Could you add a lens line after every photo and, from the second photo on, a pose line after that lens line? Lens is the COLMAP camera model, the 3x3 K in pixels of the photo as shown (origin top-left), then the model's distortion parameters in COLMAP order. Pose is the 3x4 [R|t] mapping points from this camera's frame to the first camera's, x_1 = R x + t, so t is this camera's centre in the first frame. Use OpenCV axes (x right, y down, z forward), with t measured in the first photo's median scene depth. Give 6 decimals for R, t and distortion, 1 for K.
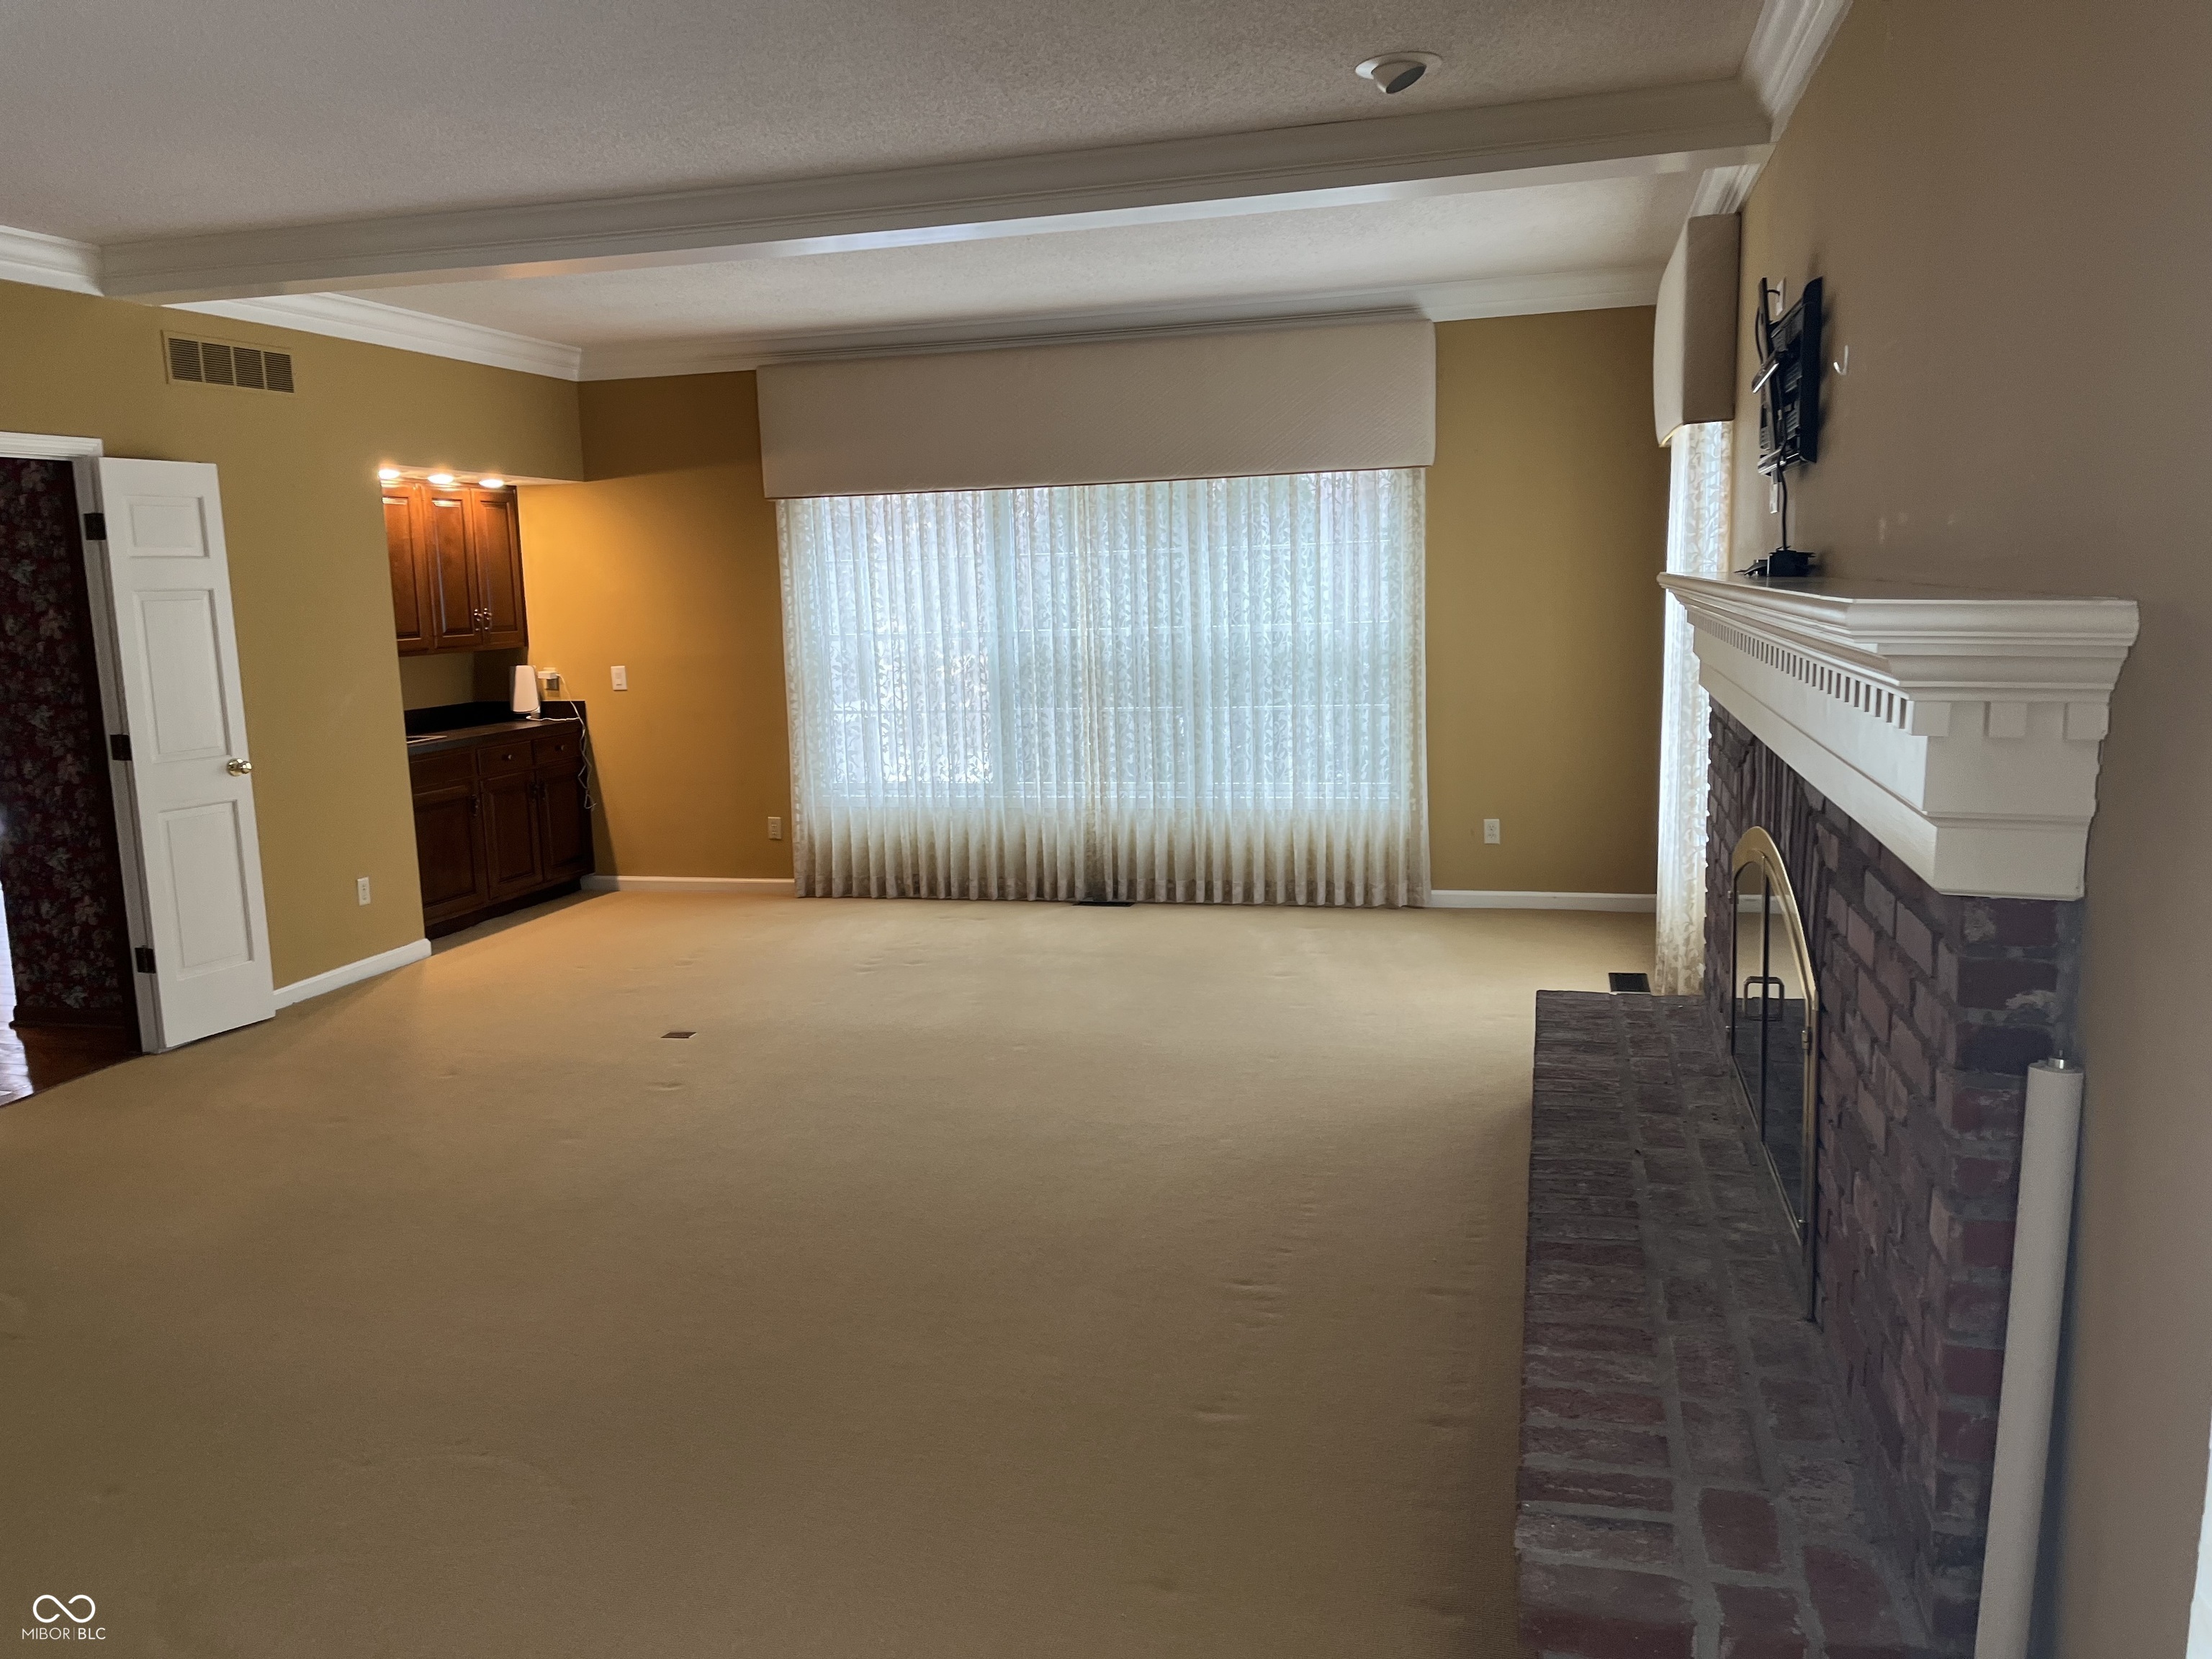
lens RADIAL K [[1667.0, 0, 1106.0], [0, 1667.0, 829.5], [0, 0, 1]] dist [0.043634, -0.004436]
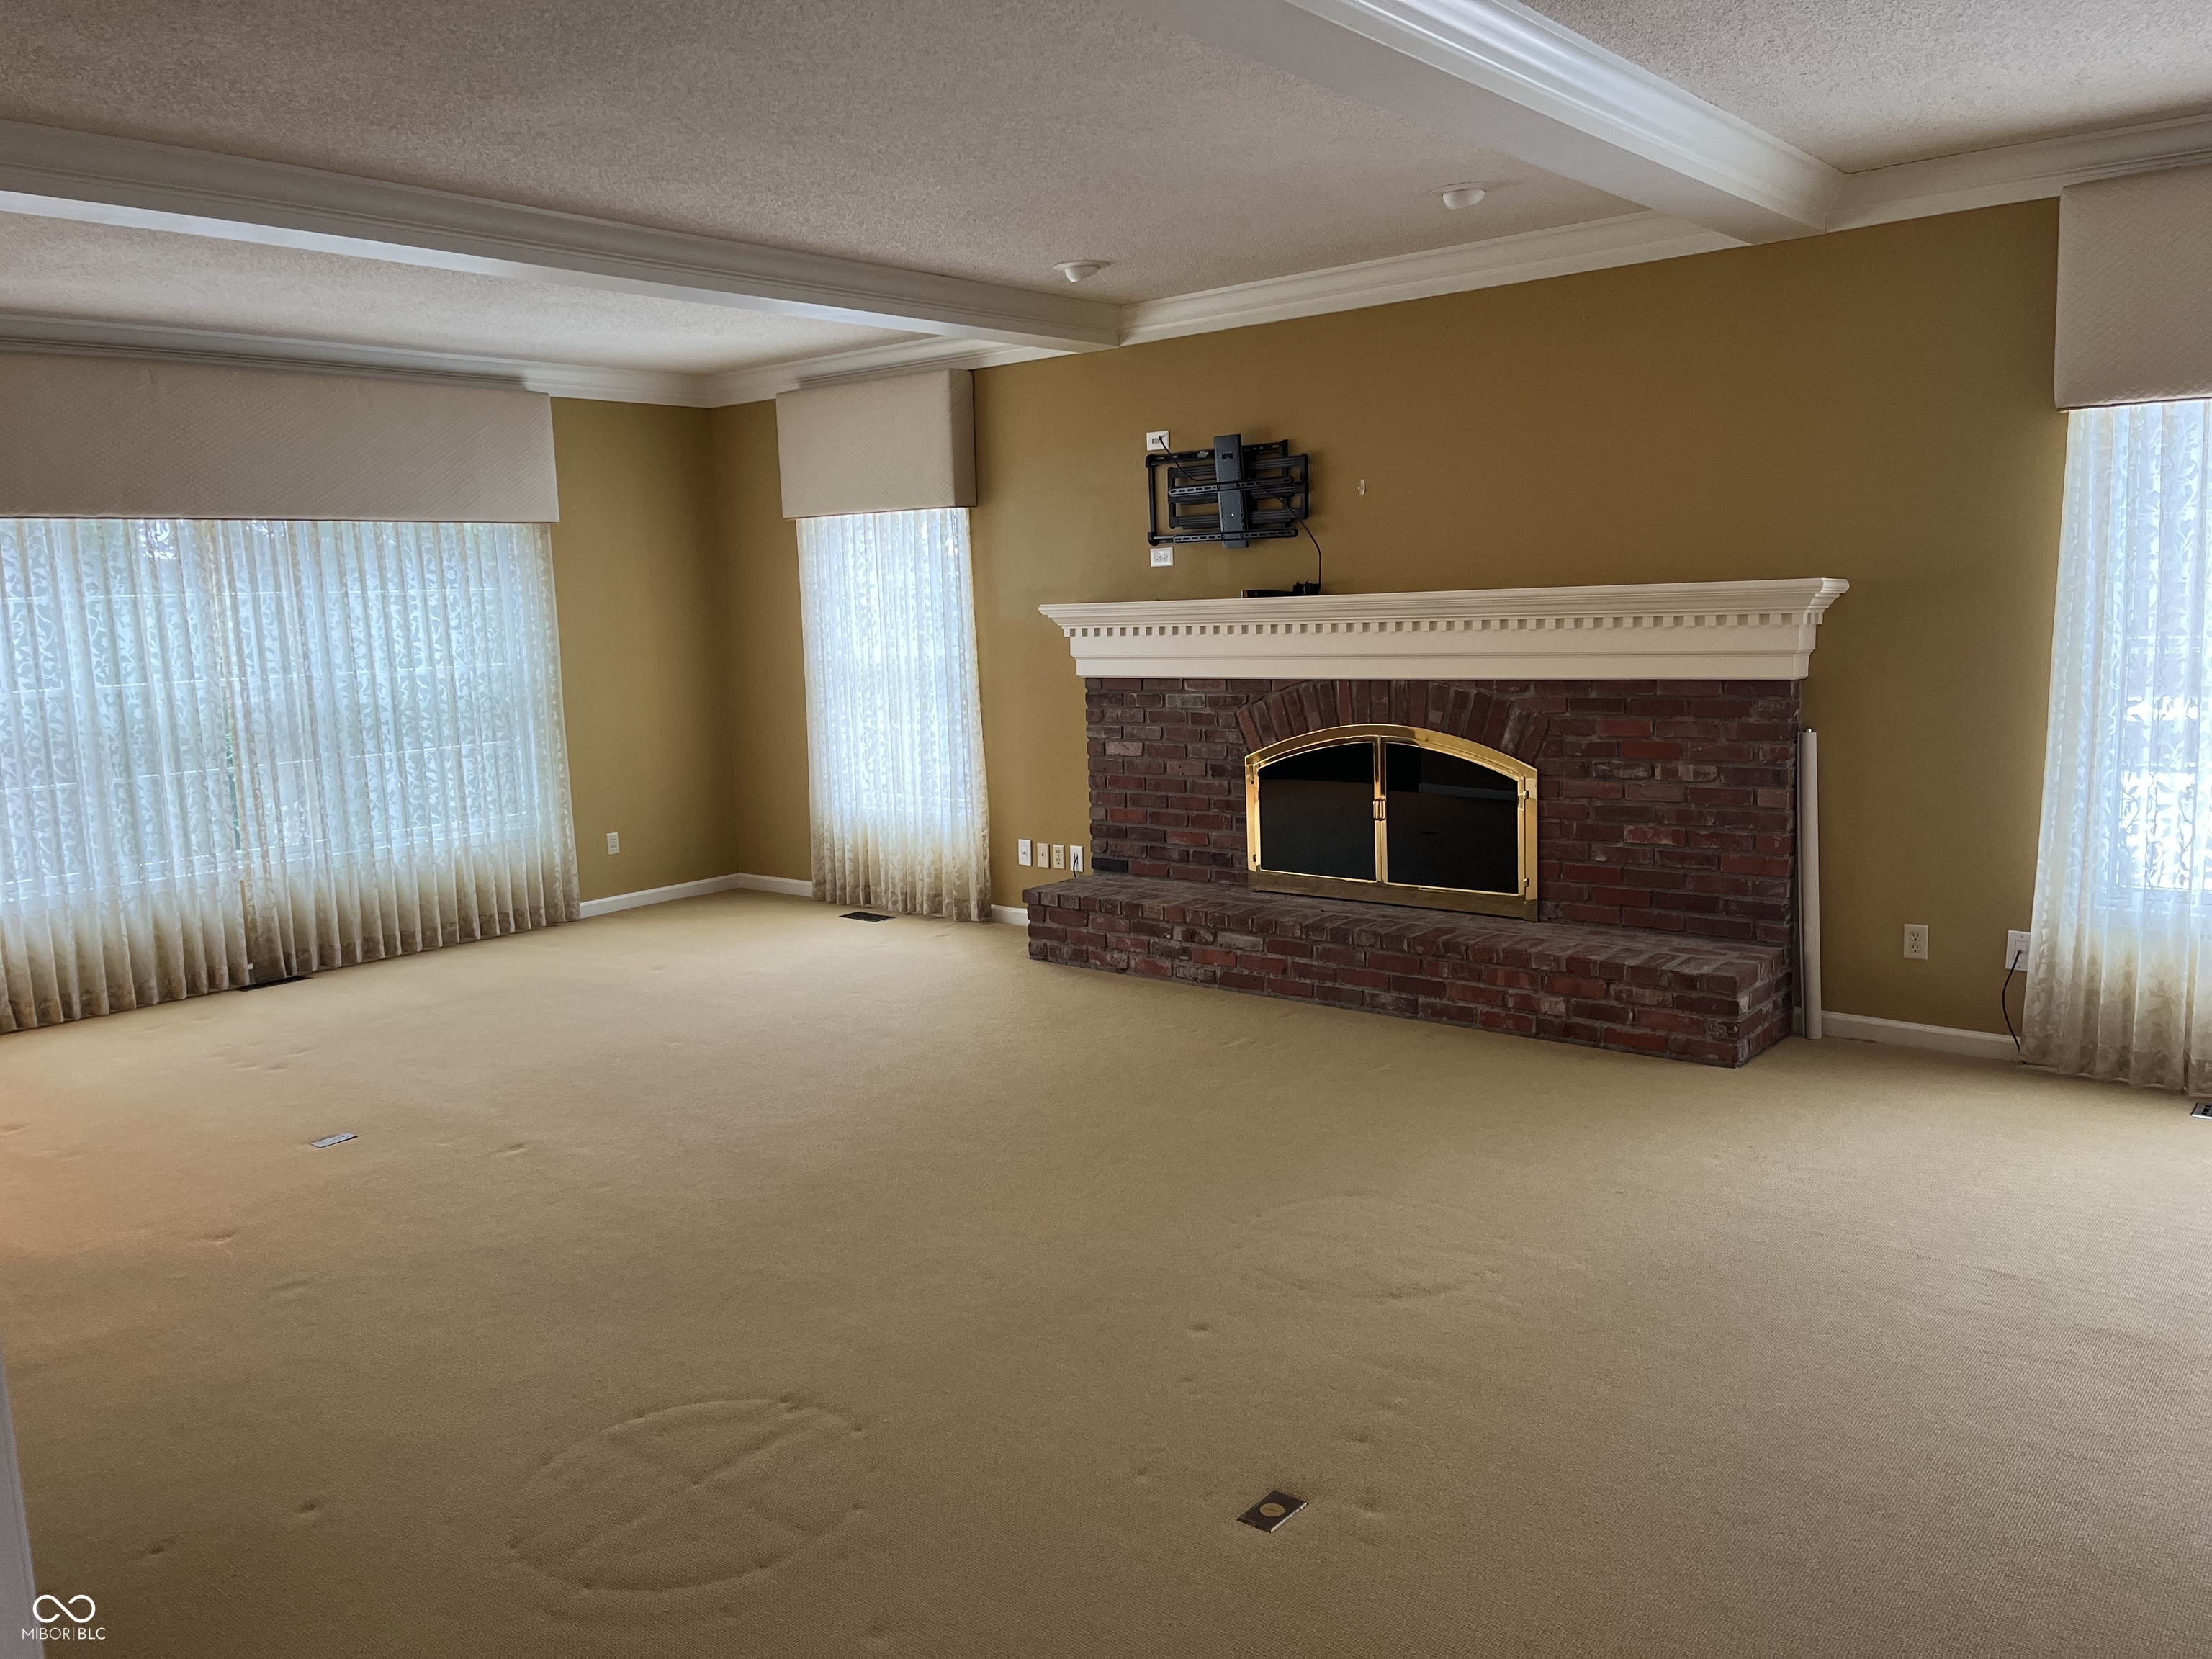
lens RADIAL K [[1667.0, 0, 1106.0], [0, 1667.0, 829.5], [0, 0, 1]] dist [0.043634, -0.004436]
pose [[0.409573, -0.108249, 0.905832, -0.663415], [0.160526, 0.985994, 0.045247, -0.006038], [-0.898043, 0.126878, 0.421214, 0.211530]]
